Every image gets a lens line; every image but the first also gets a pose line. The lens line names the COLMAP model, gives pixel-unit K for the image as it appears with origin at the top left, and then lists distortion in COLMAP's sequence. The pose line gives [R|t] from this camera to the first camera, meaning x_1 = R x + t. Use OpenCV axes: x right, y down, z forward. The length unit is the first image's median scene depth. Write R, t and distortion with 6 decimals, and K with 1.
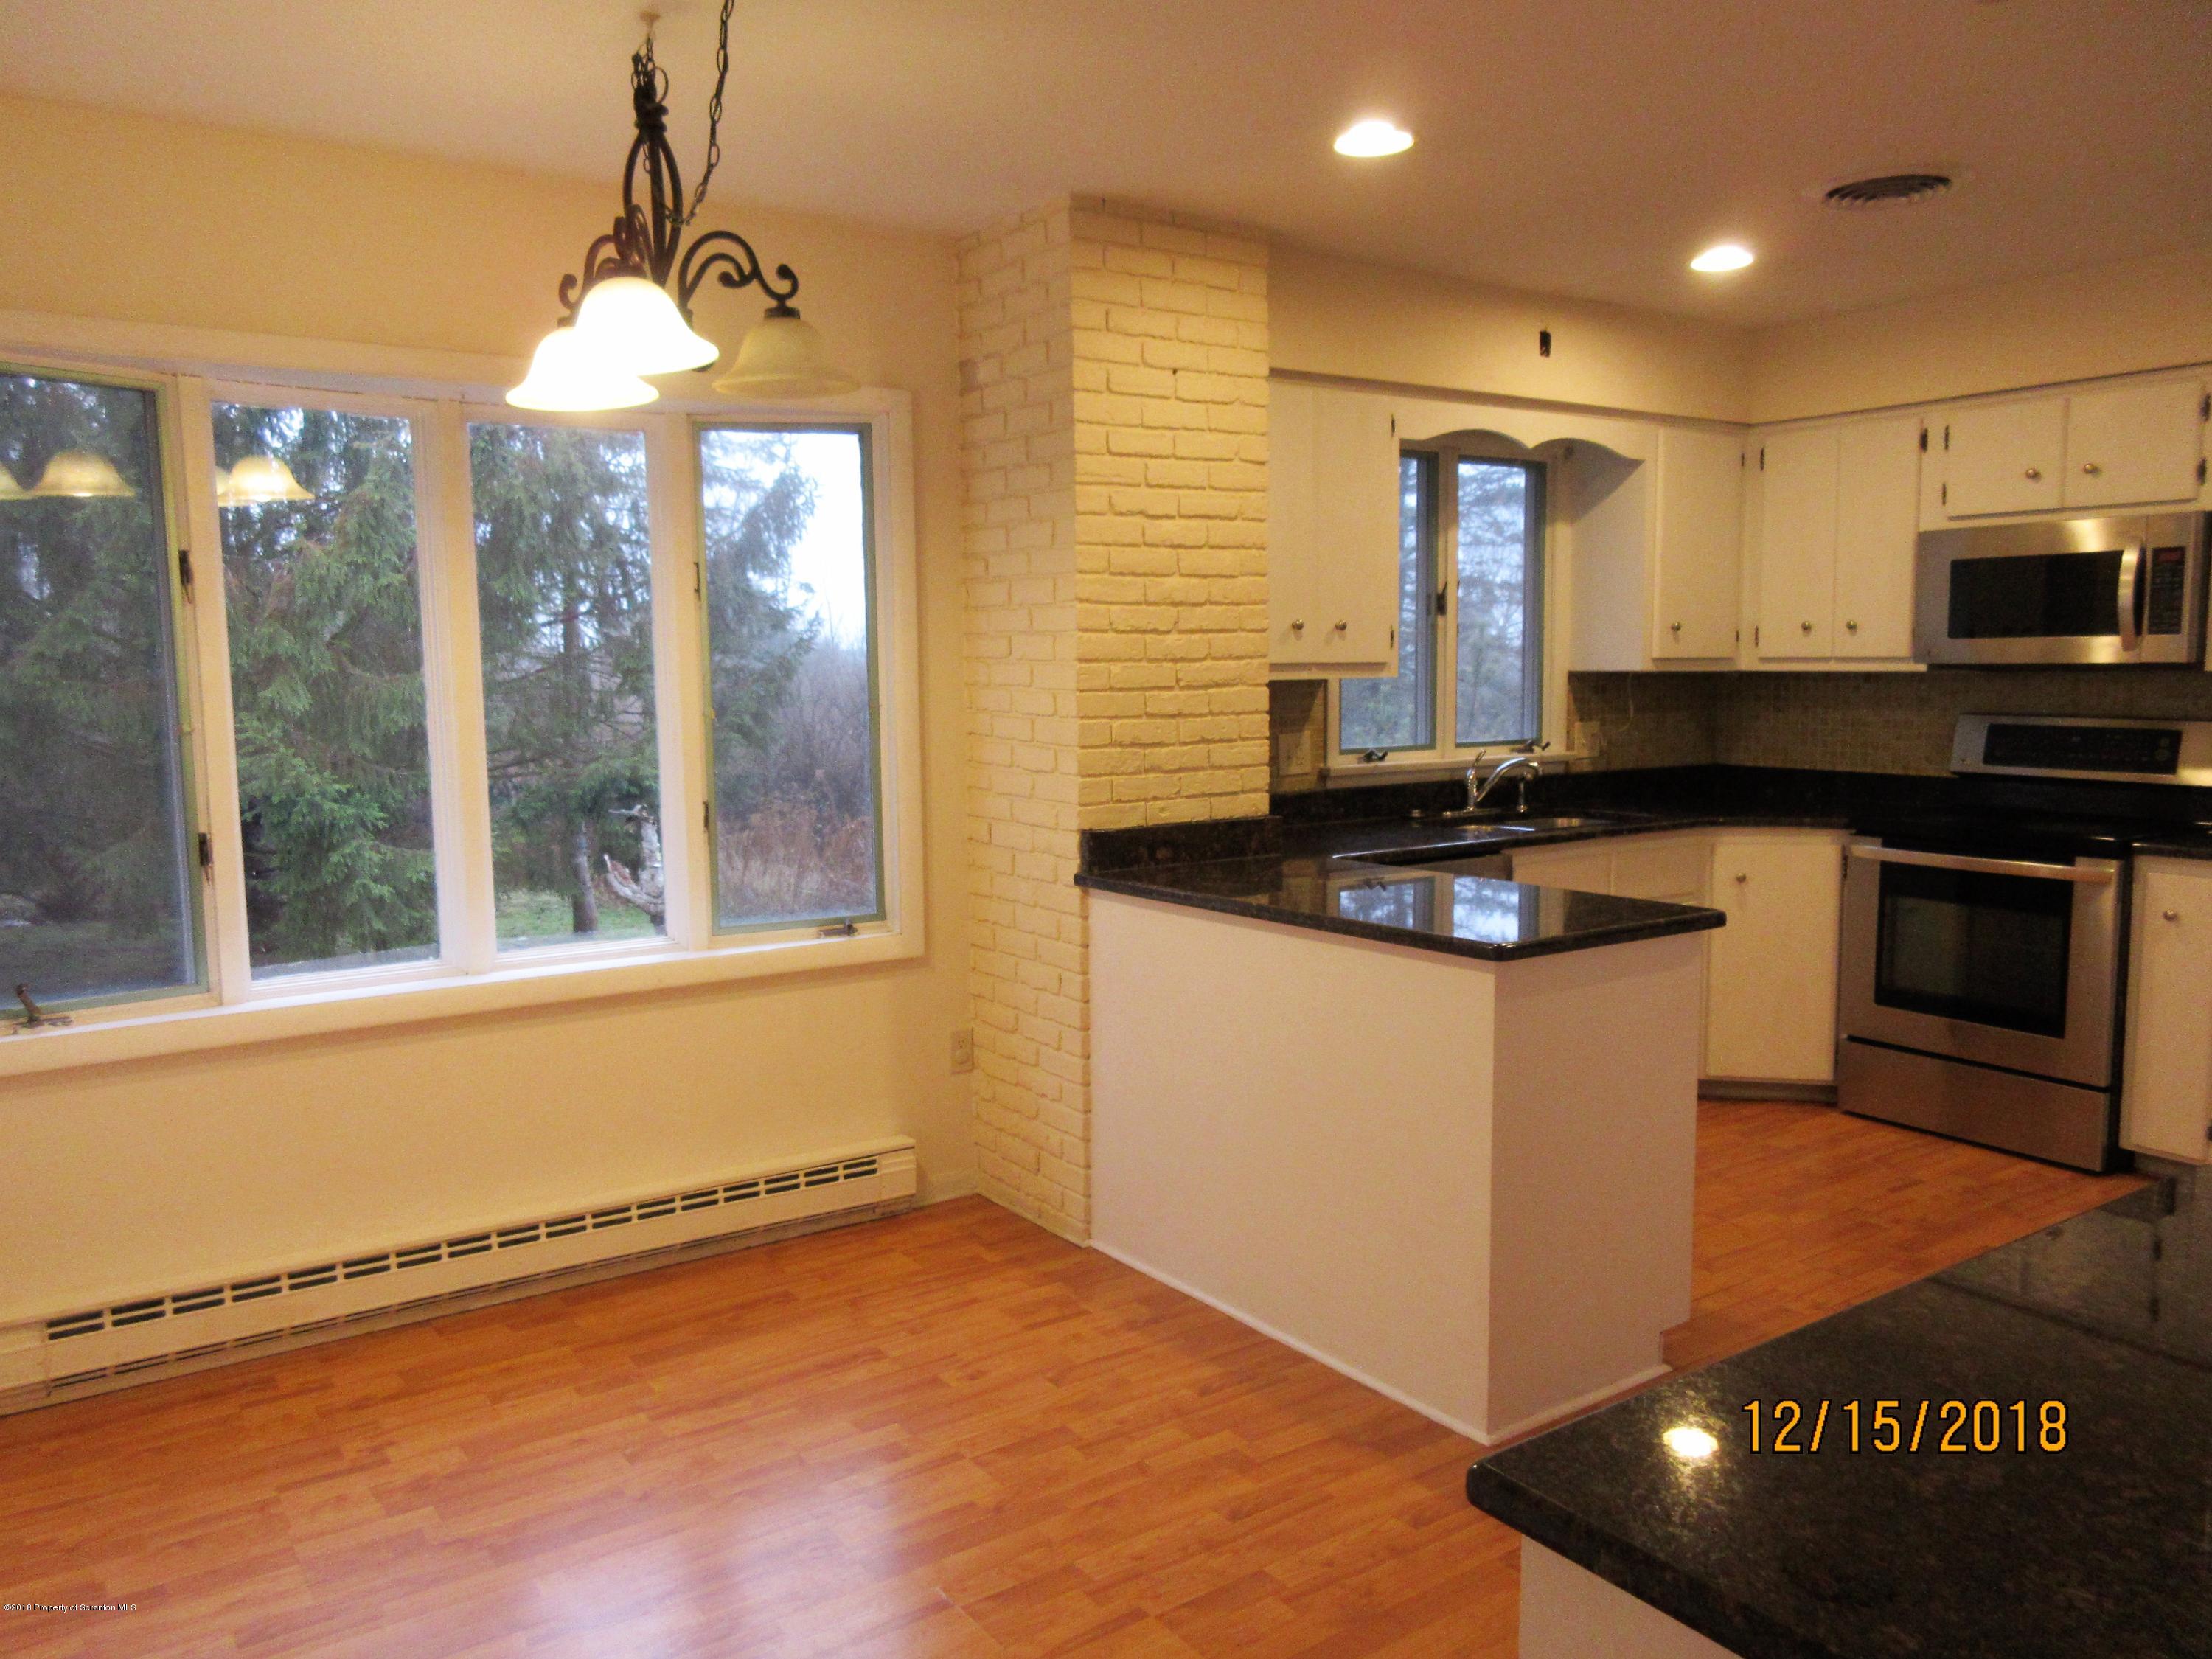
lens RADIAL K [[1650.4, 0, 1106.0], [0, 1650.4, 829.5], [0, 0, 1]] dist [0.009033, 0.004202]
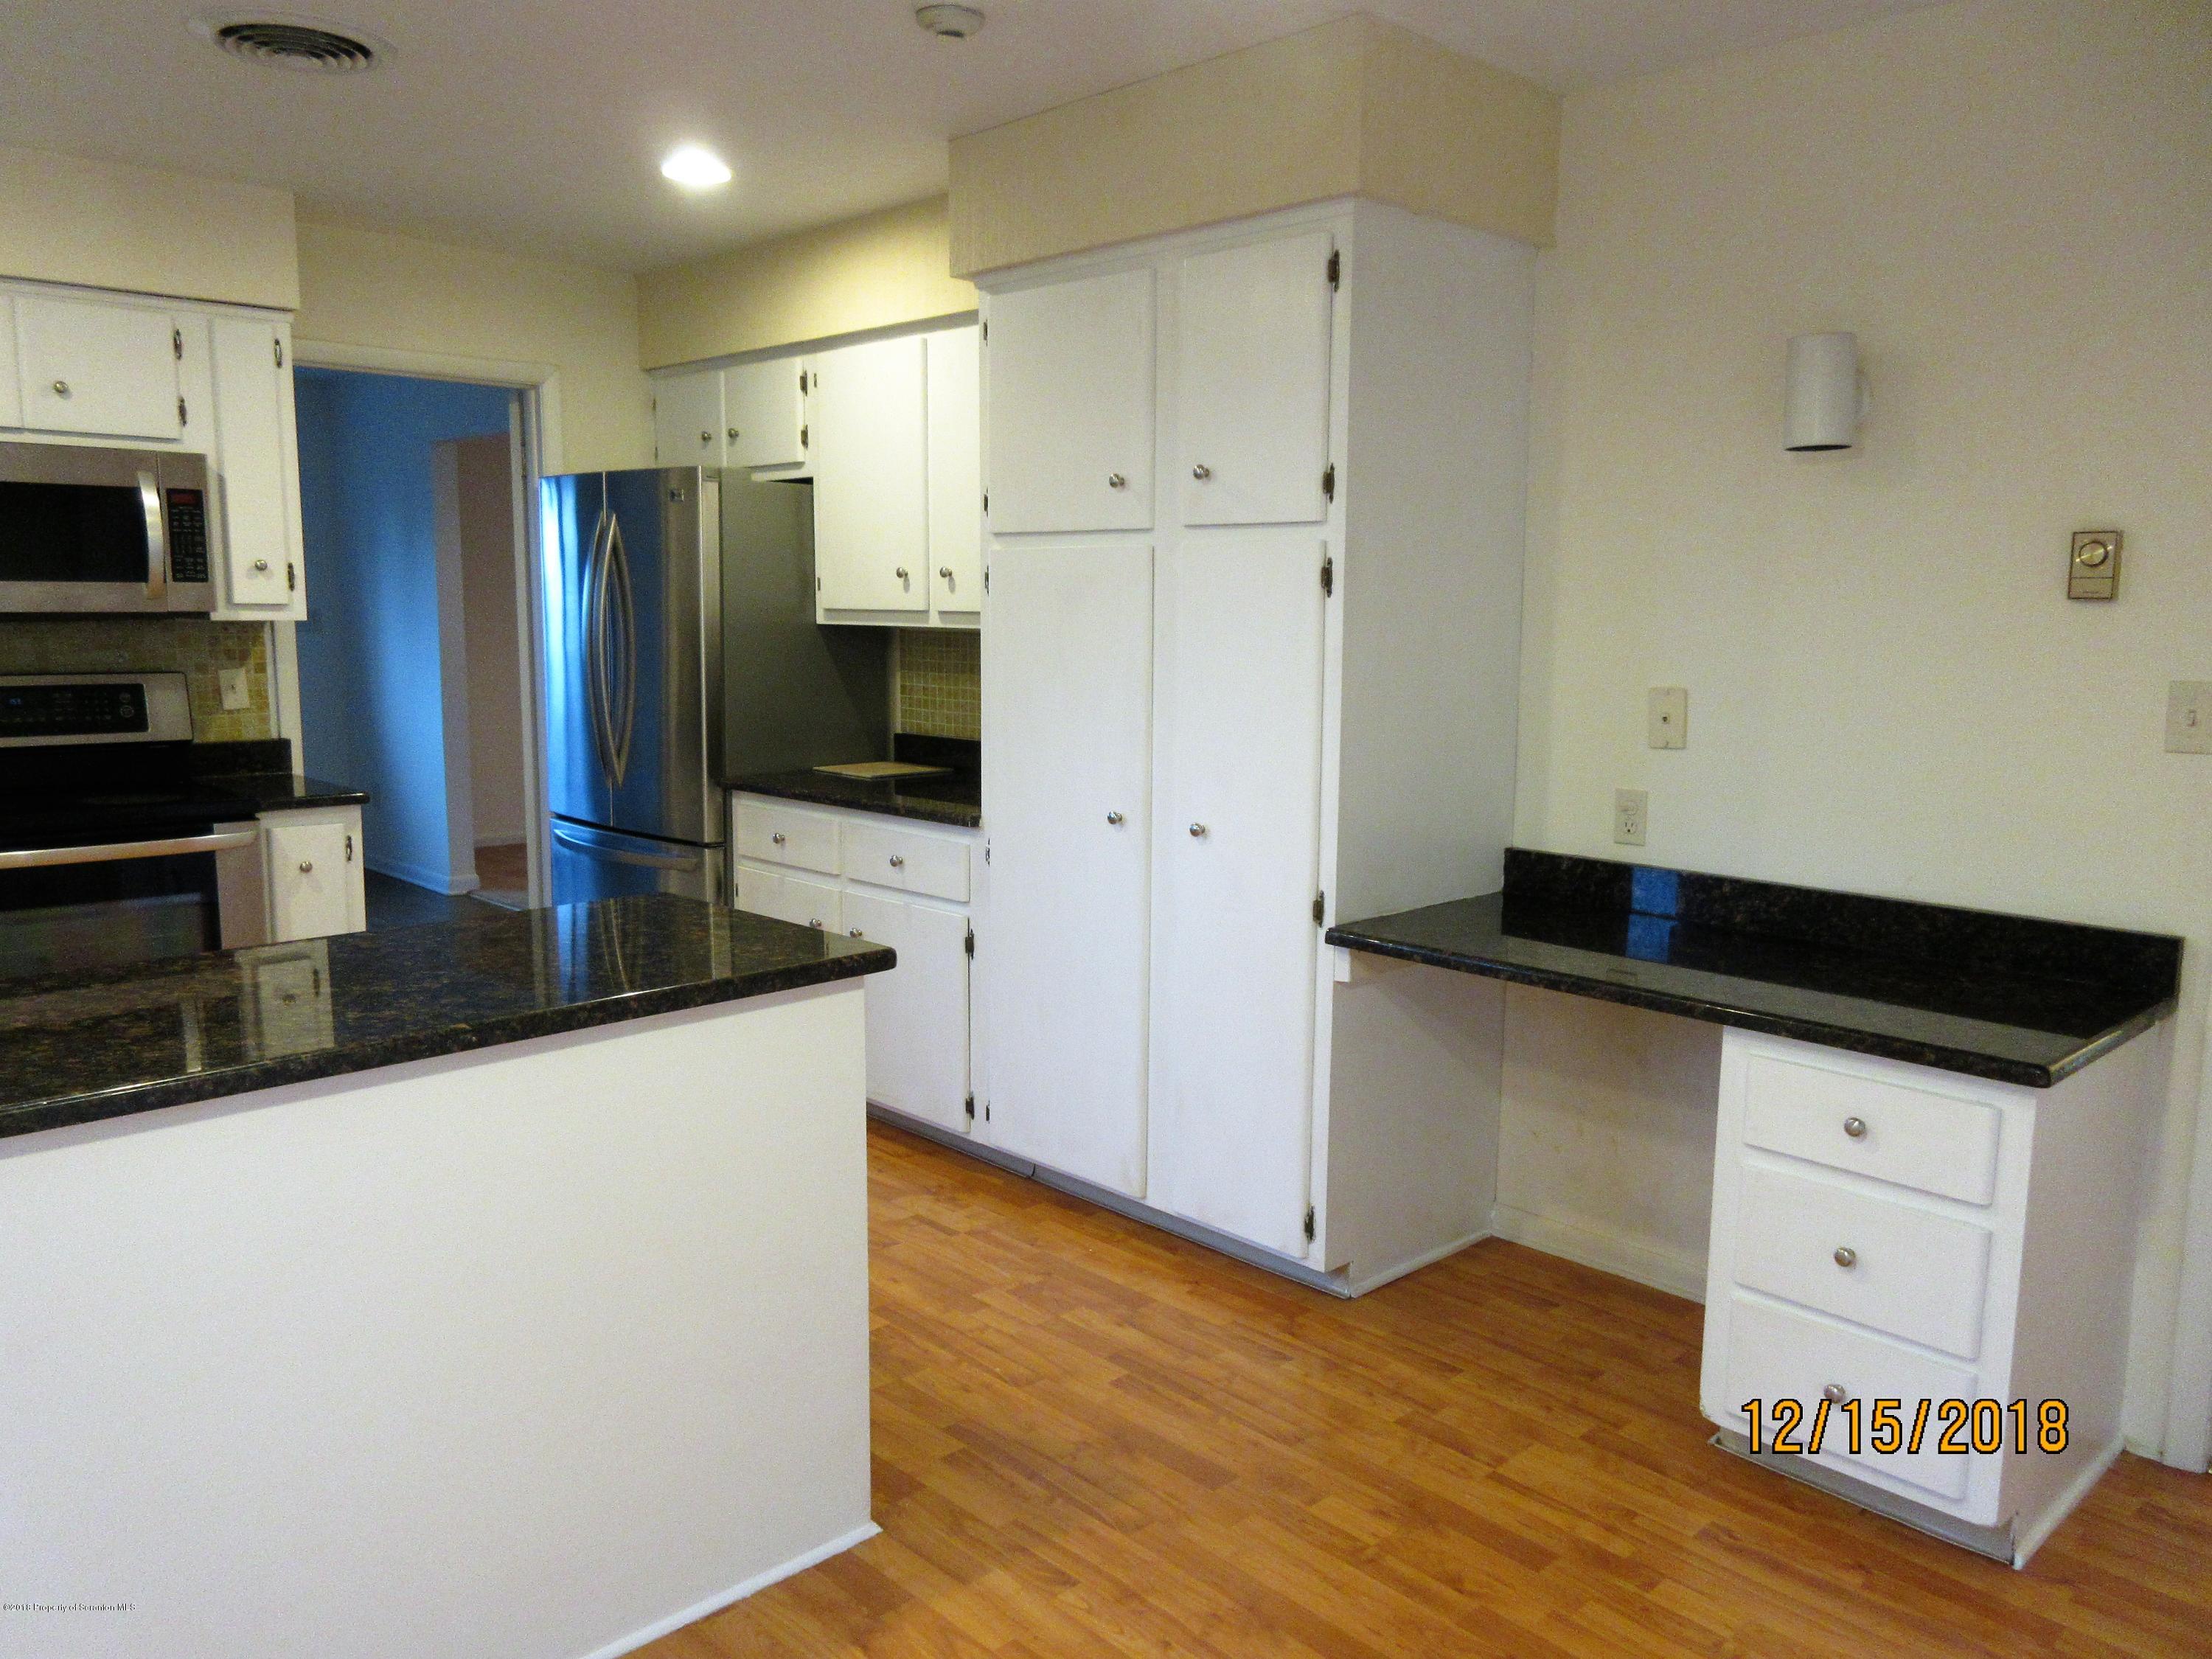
lens RADIAL K [[1656.5, 0, 1116.0], [0, 1656.5, 832.4], [0, 0, 1]] dist [0.008224, 0.001934]
pose [[-0.111385, -0.147780, 0.982728, -0.382703], [0.104913, 0.981607, 0.159502, -0.074423], [-0.988224, 0.120867, -0.093833, 0.593171]]
